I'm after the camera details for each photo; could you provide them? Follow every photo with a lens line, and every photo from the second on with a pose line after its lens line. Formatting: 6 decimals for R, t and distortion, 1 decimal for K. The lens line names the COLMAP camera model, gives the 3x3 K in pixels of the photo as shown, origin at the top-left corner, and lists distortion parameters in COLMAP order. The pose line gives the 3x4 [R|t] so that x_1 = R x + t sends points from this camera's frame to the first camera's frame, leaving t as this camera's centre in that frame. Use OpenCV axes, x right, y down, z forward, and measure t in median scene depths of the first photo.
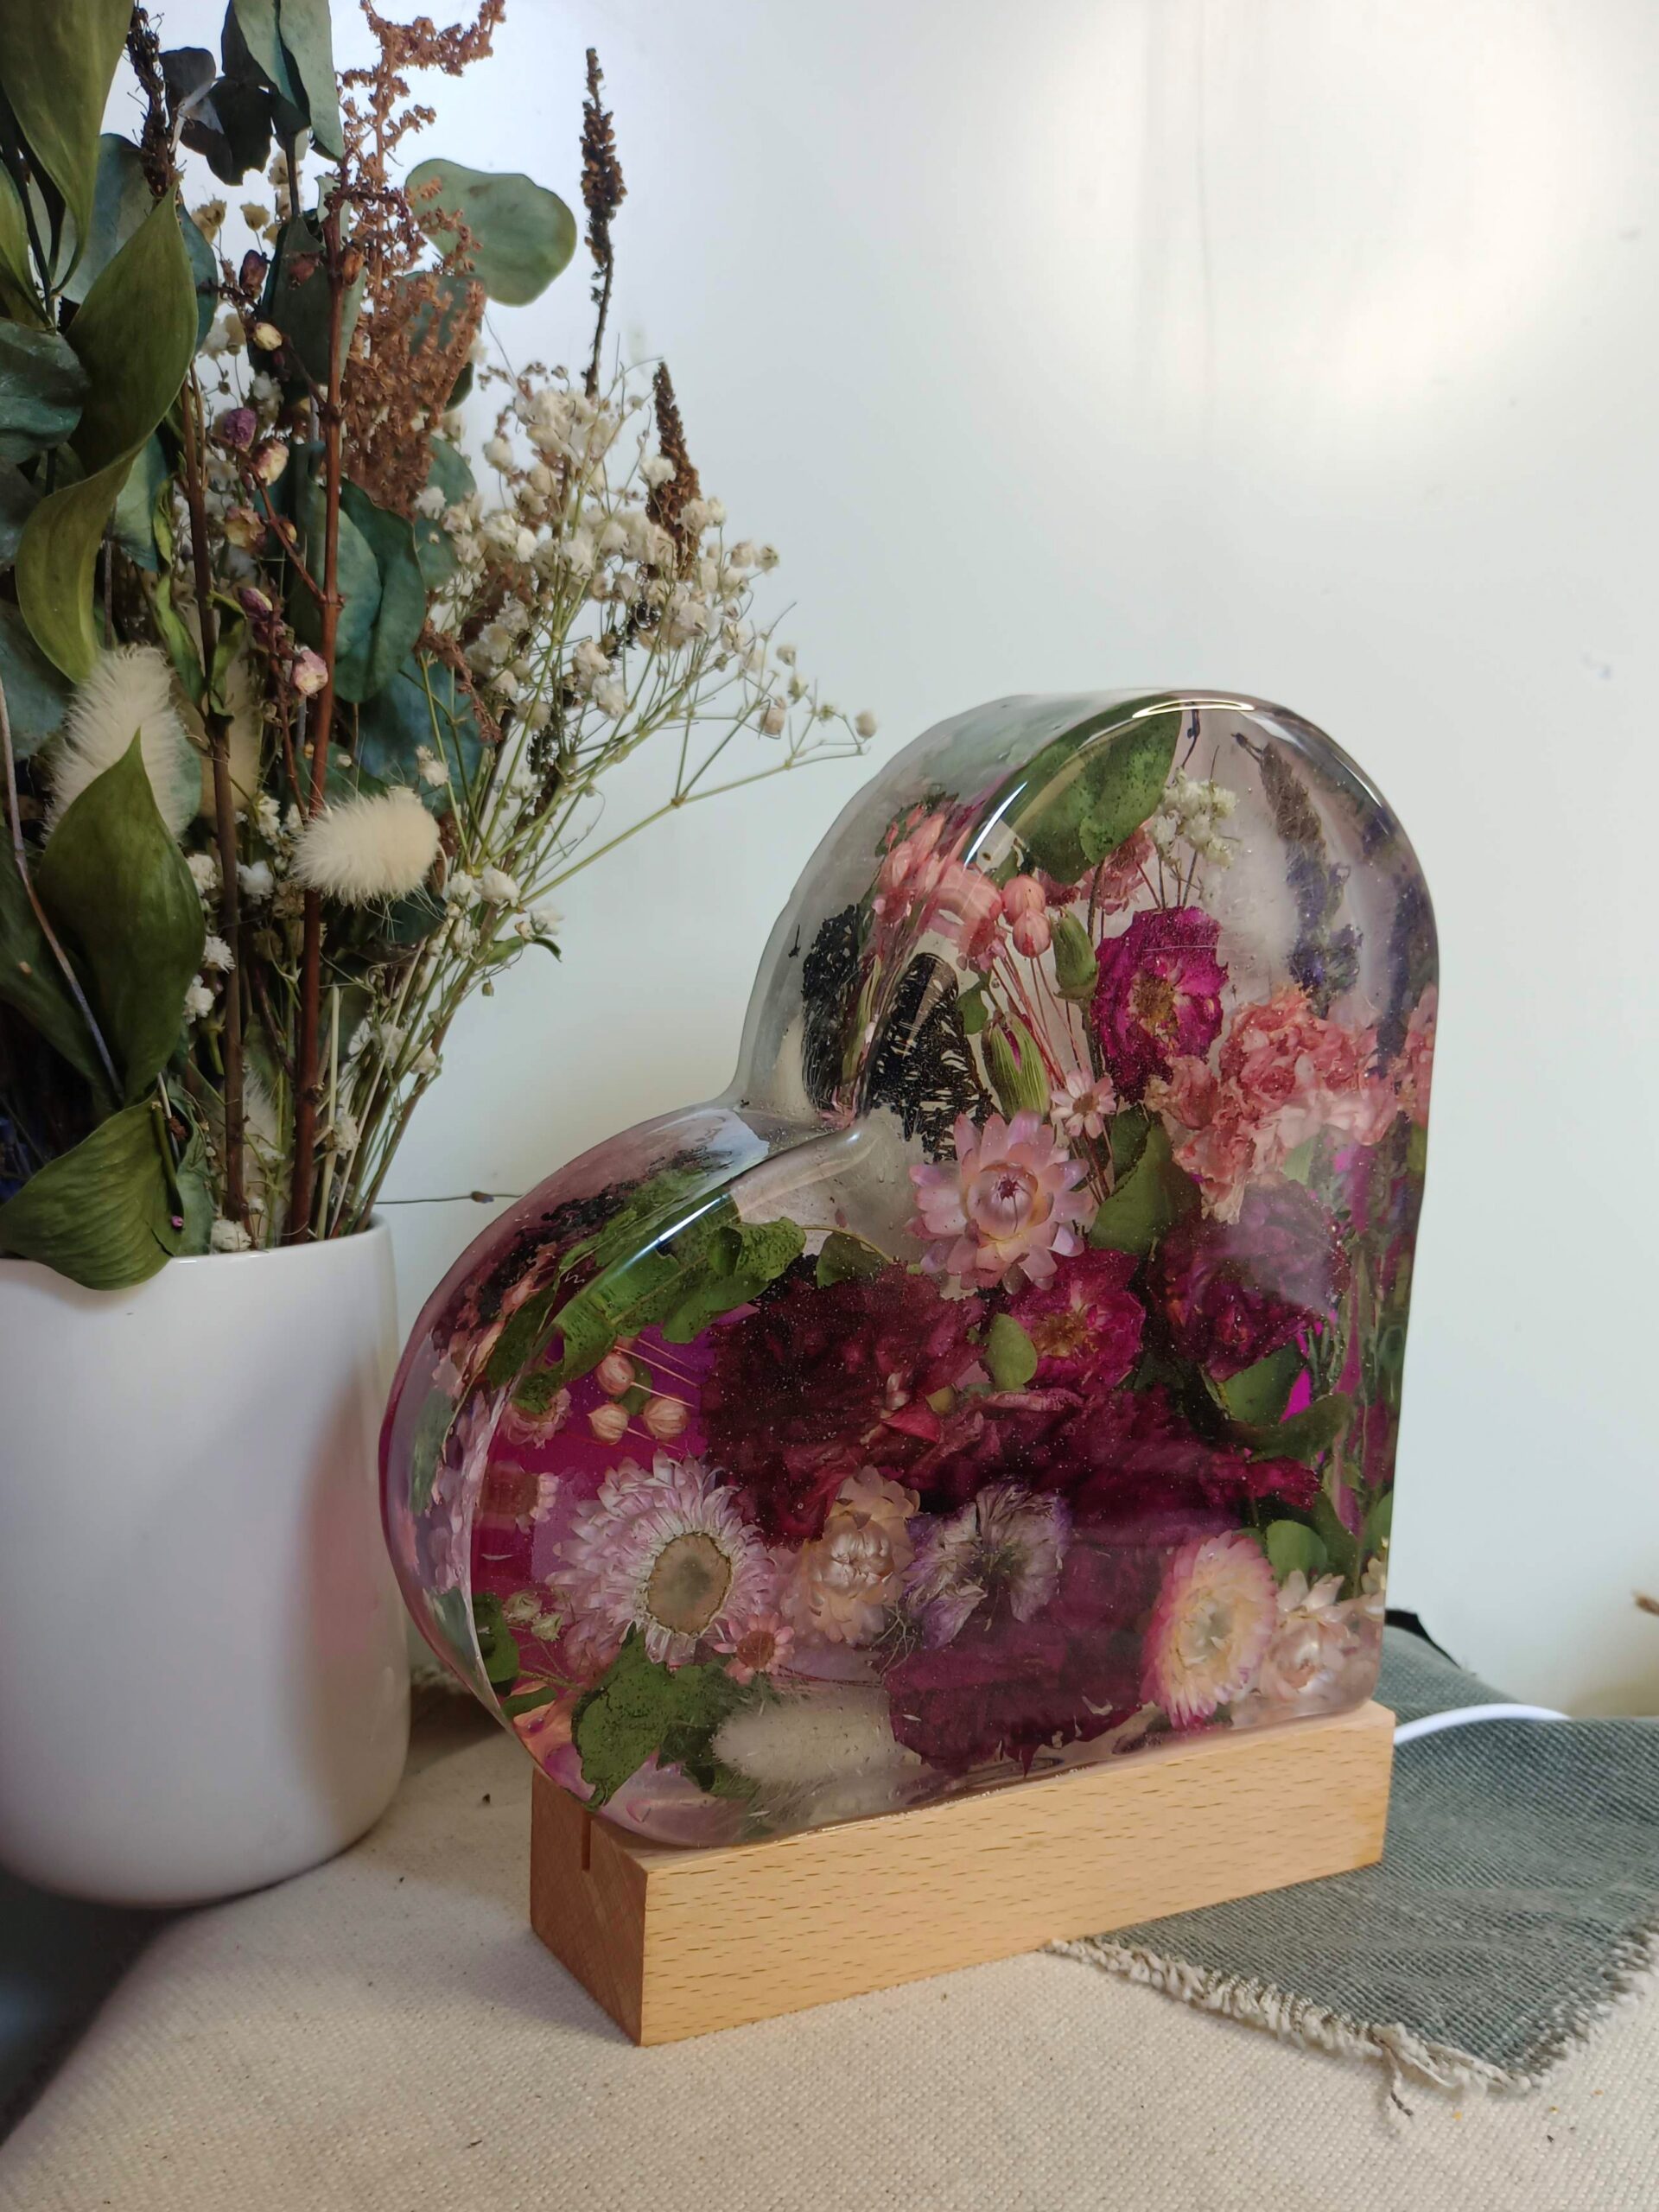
lens RADIAL K [[2245.7, 0, 844.2], [0, 2245.7, 1295.1], [0, 0, 1]] dist [-0.023289, 0.000000]
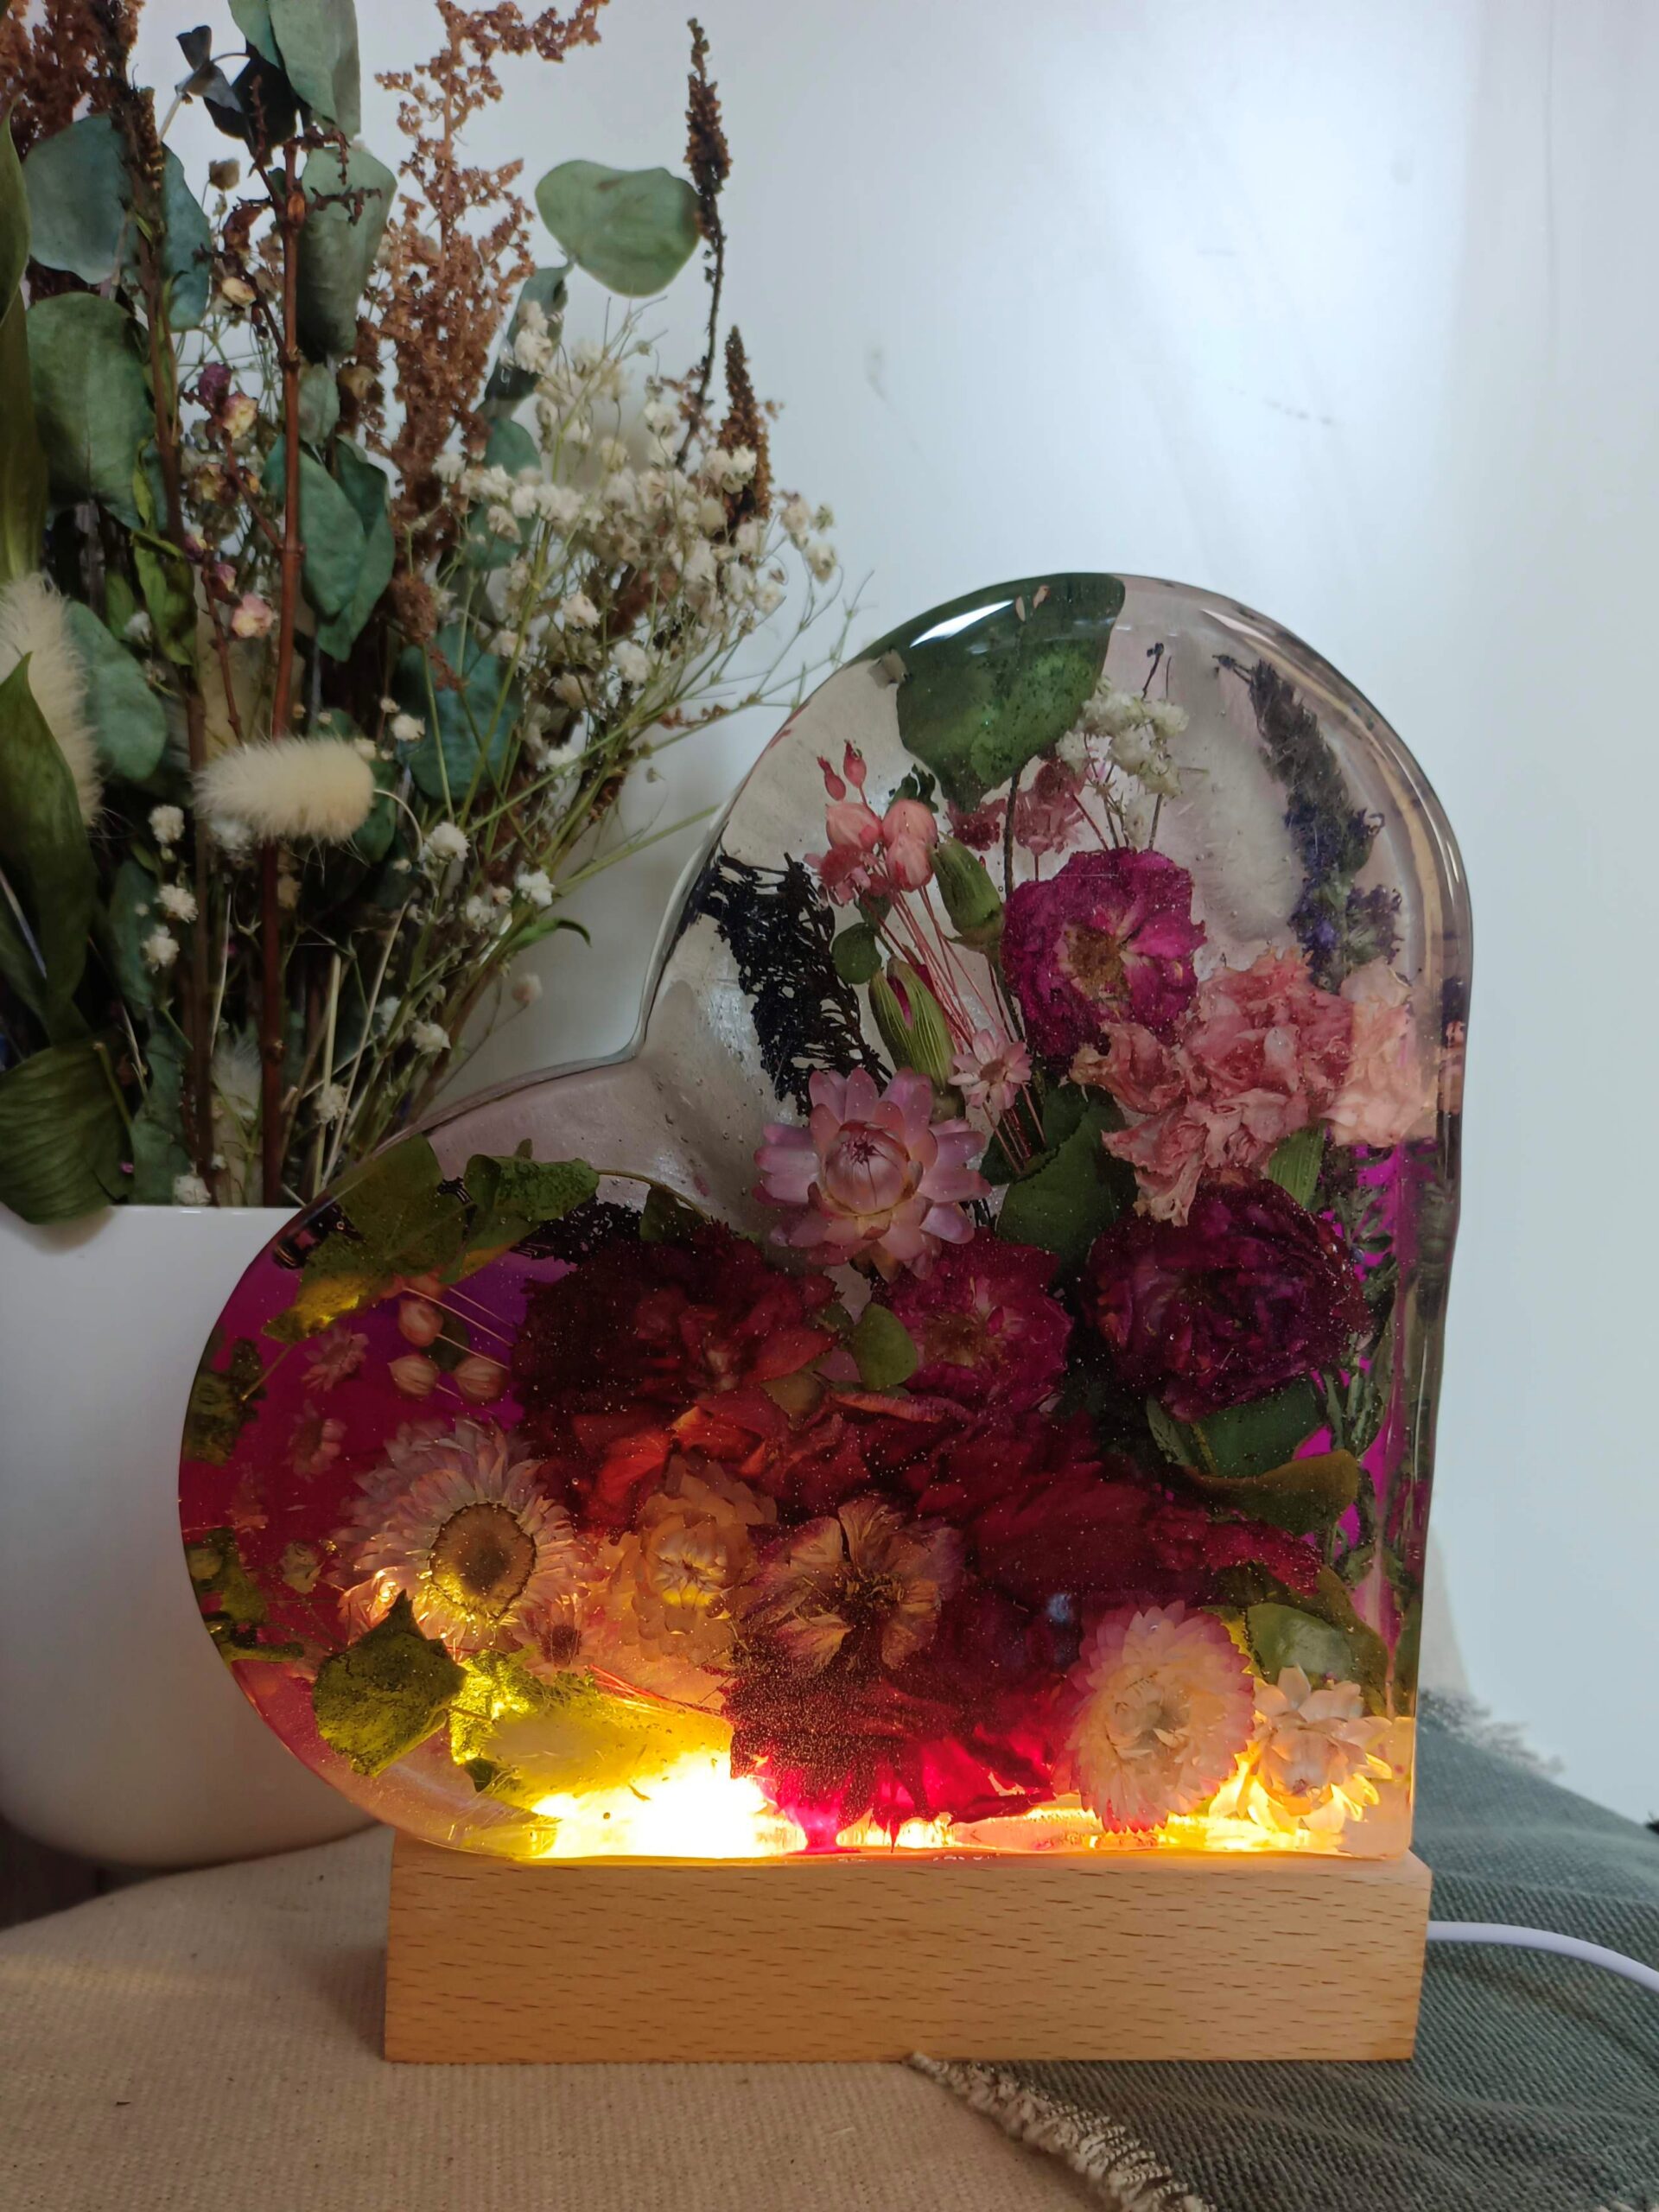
lens RADIAL K [[2245.7, 0, 823.6], [0, 2245.7, 1390.4], [0, 0, 1]] dist [-0.023289, 0.000000]
pose [[0.928045, 0.072222, -0.365399, 0.368904], [-0.095752, 0.994311, -0.046666, 0.083841], [0.359950, 0.078296, 0.929680, 0.177469]]
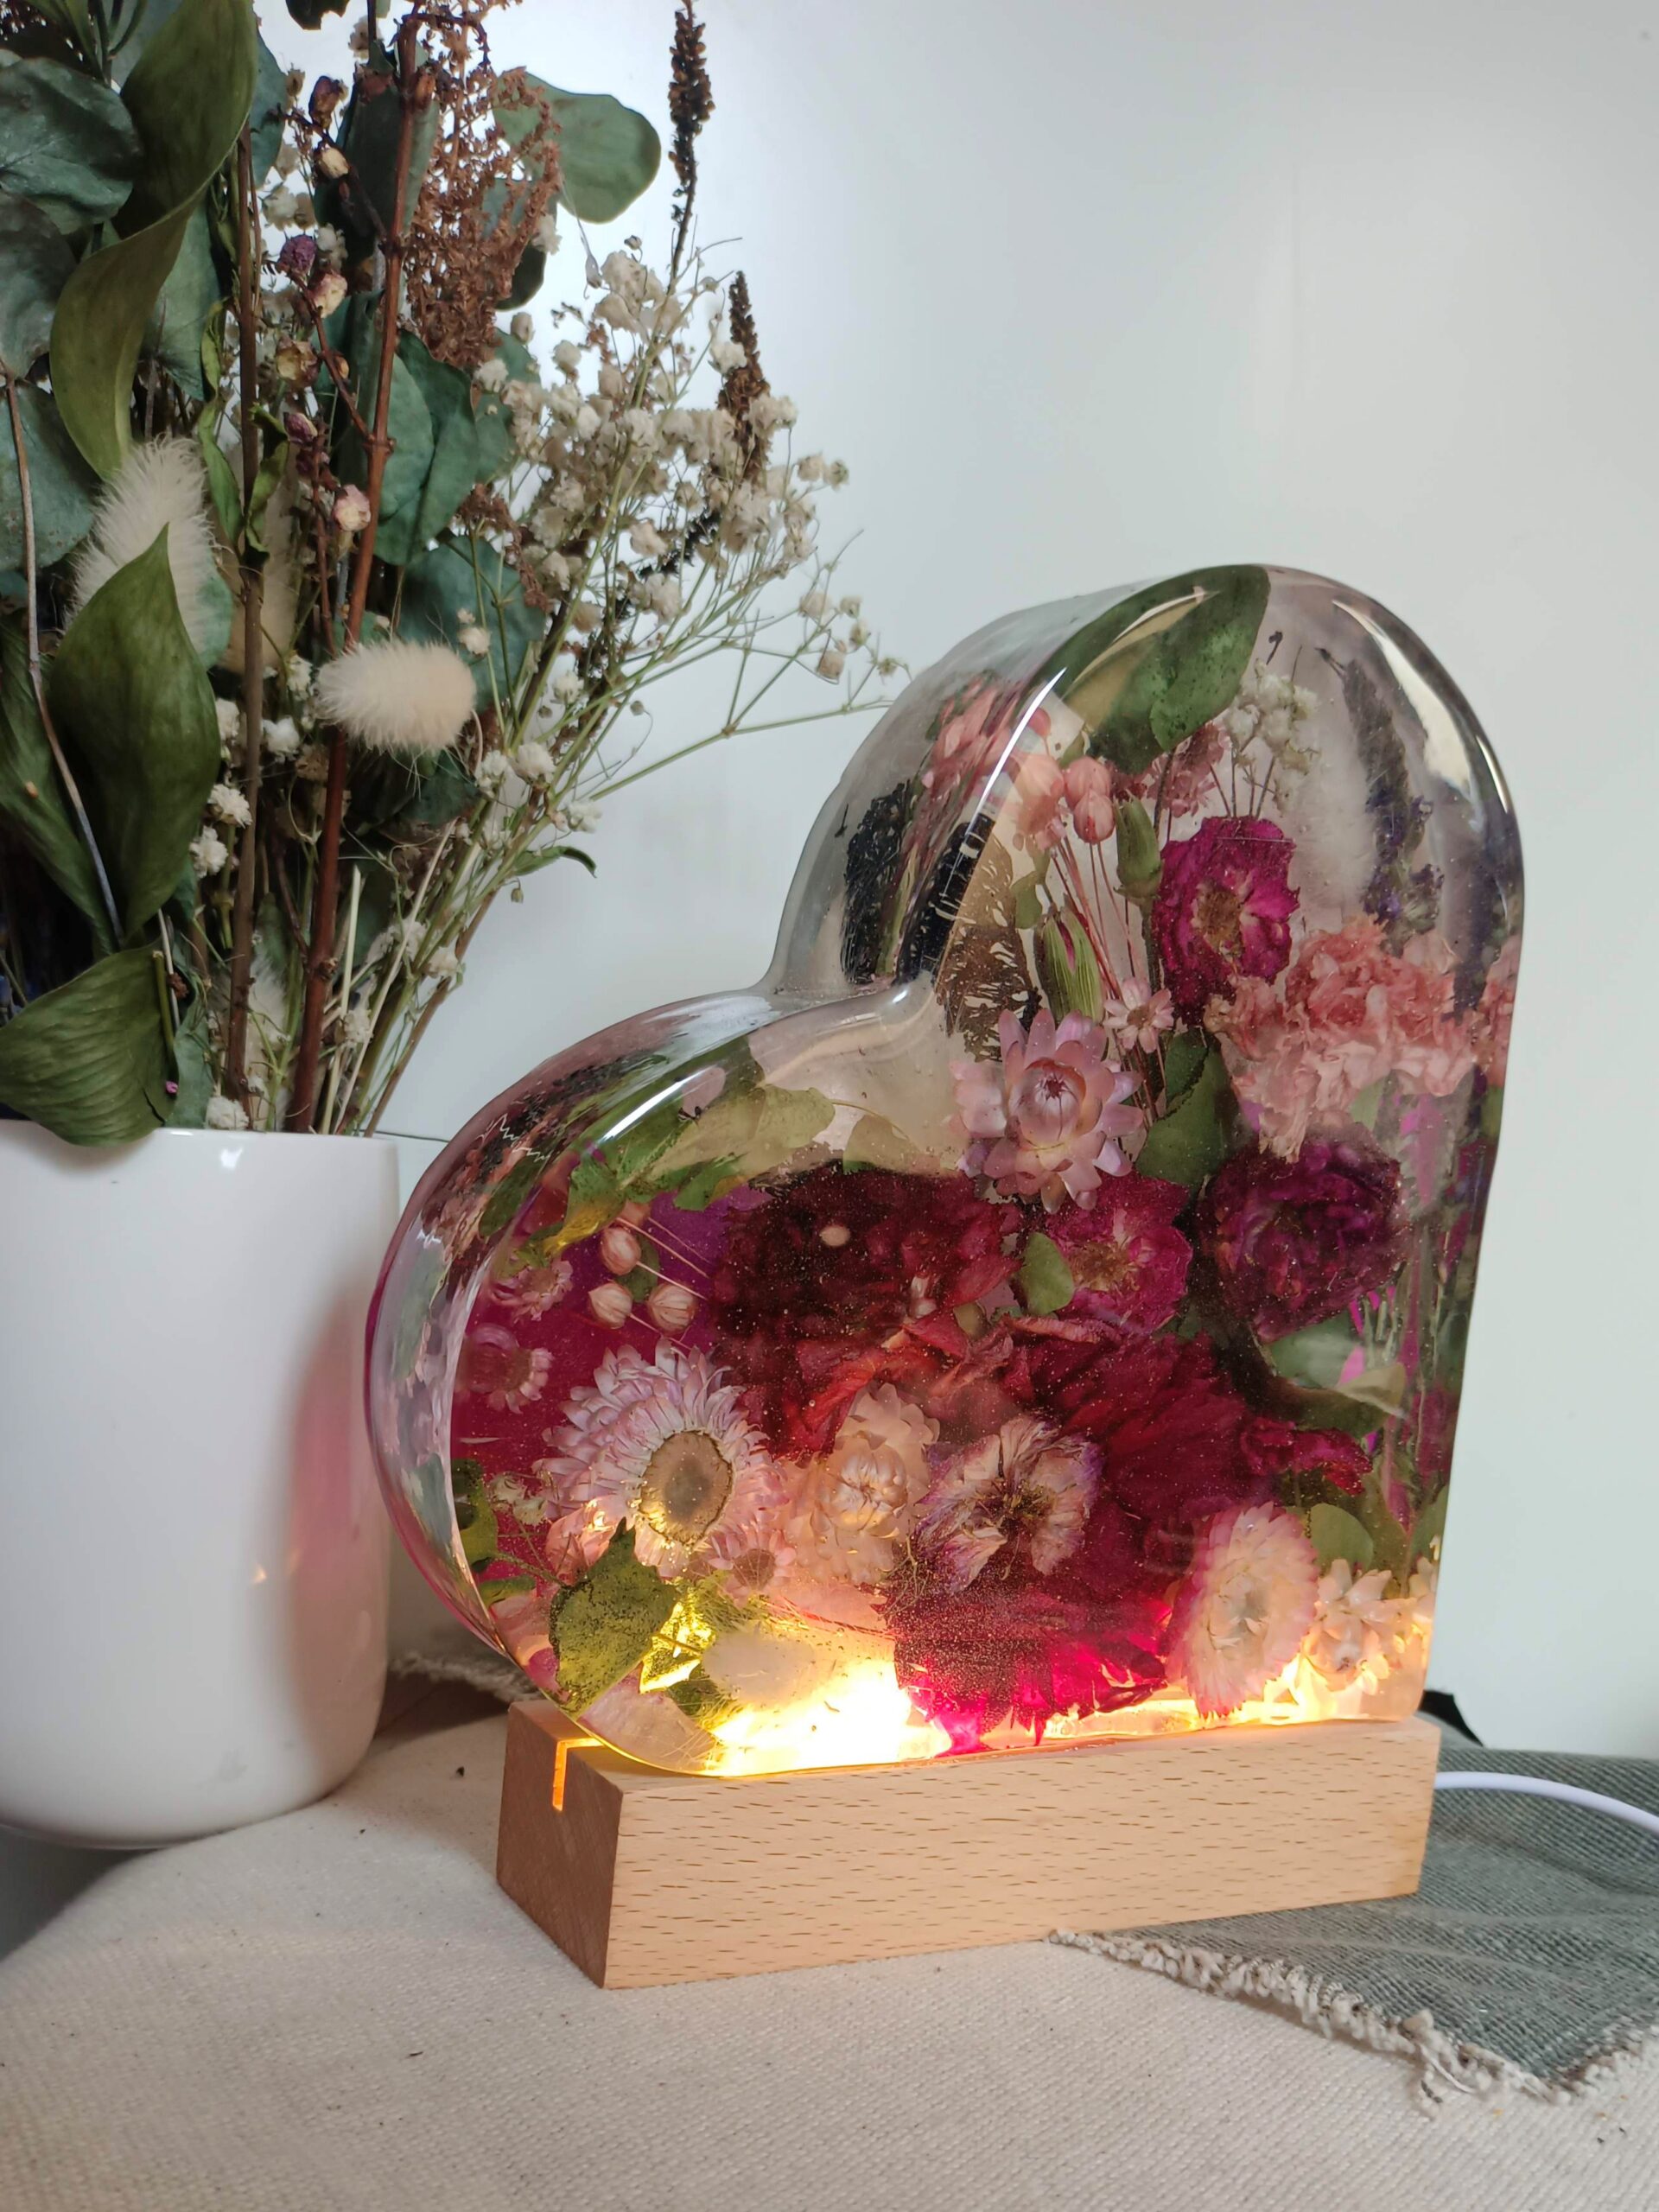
lens RADIAL K [[2245.7, 0, 818.3], [0, 2245.7, 1393.8], [0, 0, 1]] dist [-0.023289, 0.000000]
pose [[0.998003, 0.058090, -0.024805, 0.005151], [-0.059415, 0.996632, -0.056515, 0.131964], [0.021439, 0.057876, 0.998094, 0.070054]]
